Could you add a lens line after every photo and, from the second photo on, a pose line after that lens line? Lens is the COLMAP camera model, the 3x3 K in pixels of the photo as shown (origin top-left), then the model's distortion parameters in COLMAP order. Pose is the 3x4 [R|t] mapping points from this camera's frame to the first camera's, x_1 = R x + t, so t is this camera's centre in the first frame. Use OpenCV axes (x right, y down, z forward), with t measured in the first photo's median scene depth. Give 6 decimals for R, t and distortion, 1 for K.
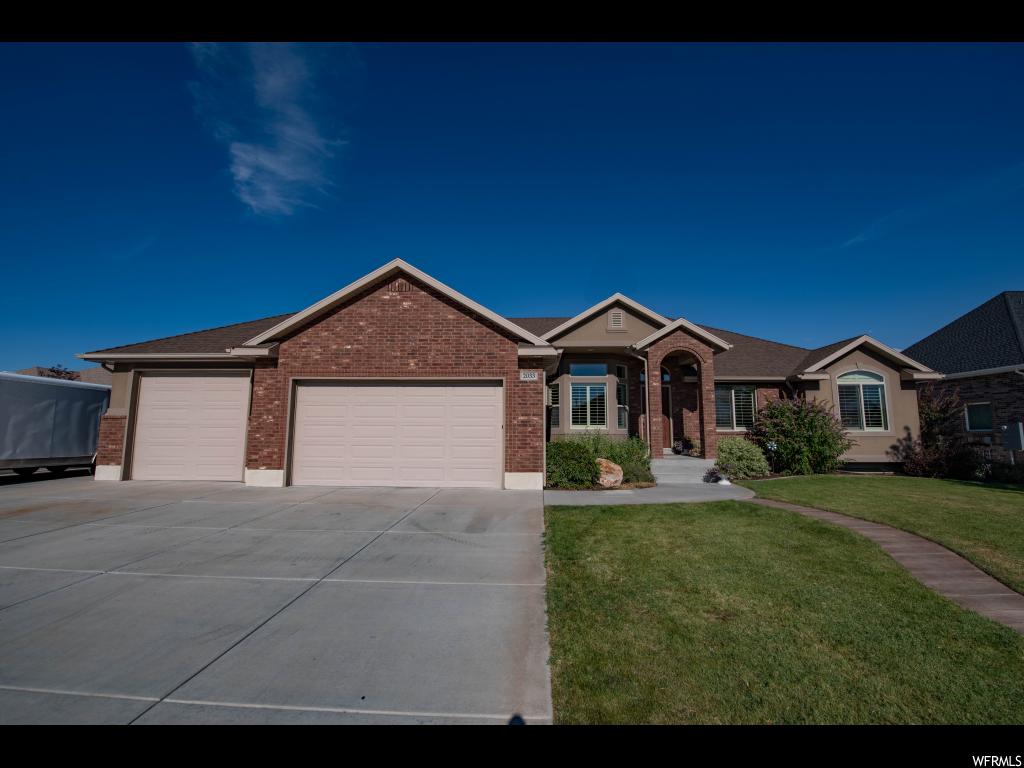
lens RADIAL K [[455.2, 0, 512.0], [0, 455.2, 384.0], [0, 0, 1]] dist [-0.001673, -0.000226]
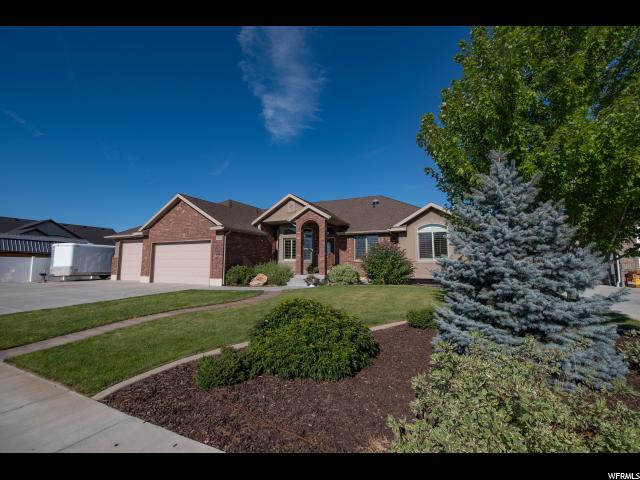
lens RADIAL K [[284.5, 0, 320.0], [0, 284.5, 240.0], [0, 0, 1]] dist [-0.001673, -0.000226]
pose [[0.920920, -0.038547, -0.387840, 1.049943], [0.045263, 0.998941, 0.008195, 0.003494], [0.387113, -0.025102, 0.921690, -0.153641]]
